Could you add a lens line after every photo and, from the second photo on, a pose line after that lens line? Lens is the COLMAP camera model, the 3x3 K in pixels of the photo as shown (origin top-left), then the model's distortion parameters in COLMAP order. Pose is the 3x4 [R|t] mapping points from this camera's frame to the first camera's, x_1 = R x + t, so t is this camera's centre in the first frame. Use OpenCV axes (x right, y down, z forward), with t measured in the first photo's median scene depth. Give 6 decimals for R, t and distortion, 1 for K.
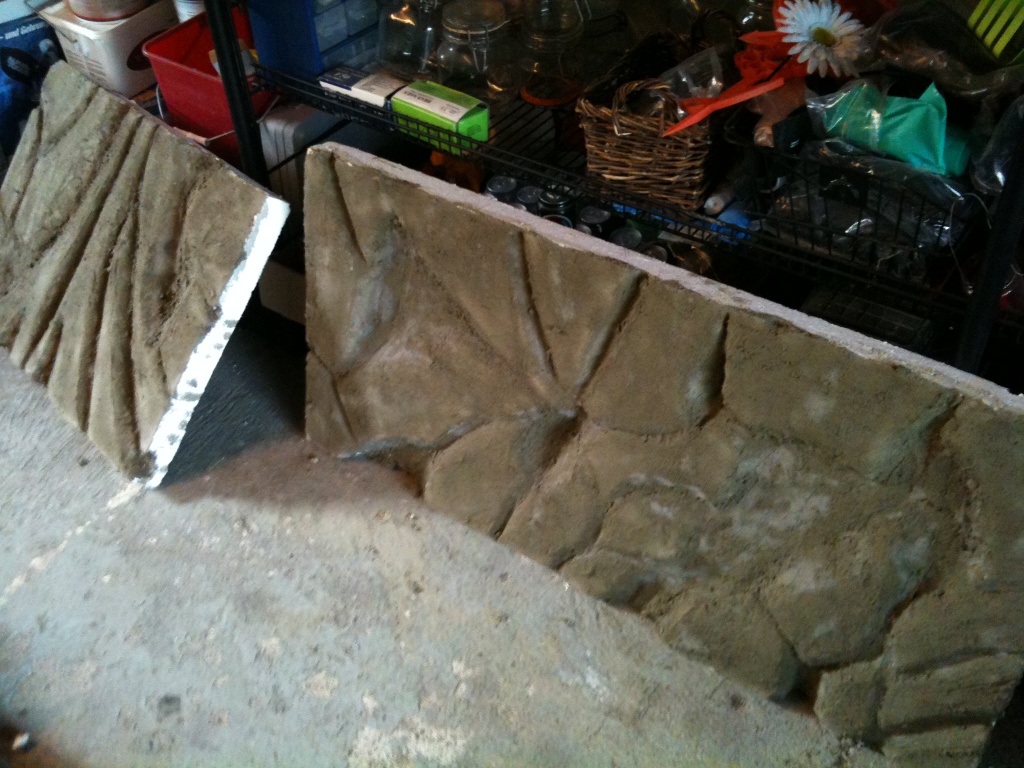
lens RADIAL K [[1100.5, 0, 516.7], [0, 1100.5, 401.3], [0, 0, 1]] dist [0.154859, -0.492845]
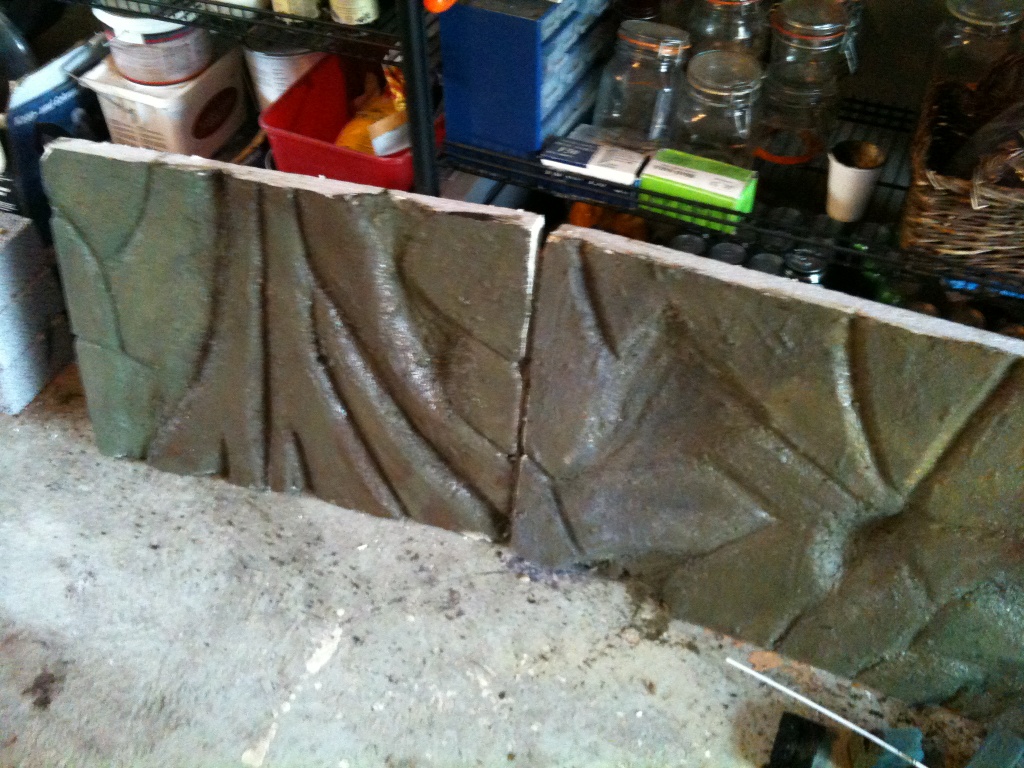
lens RADIAL K [[1100.5, 0, 516.7], [0, 1100.5, 401.3], [0, 0, 1]] dist [0.154859, -0.492845]
pose [[0.978292, -0.113710, 0.173247, -0.429297], [0.110548, 0.993481, 0.027823, -0.148227], [-0.175282, -0.008067, 0.984485, 0.180675]]
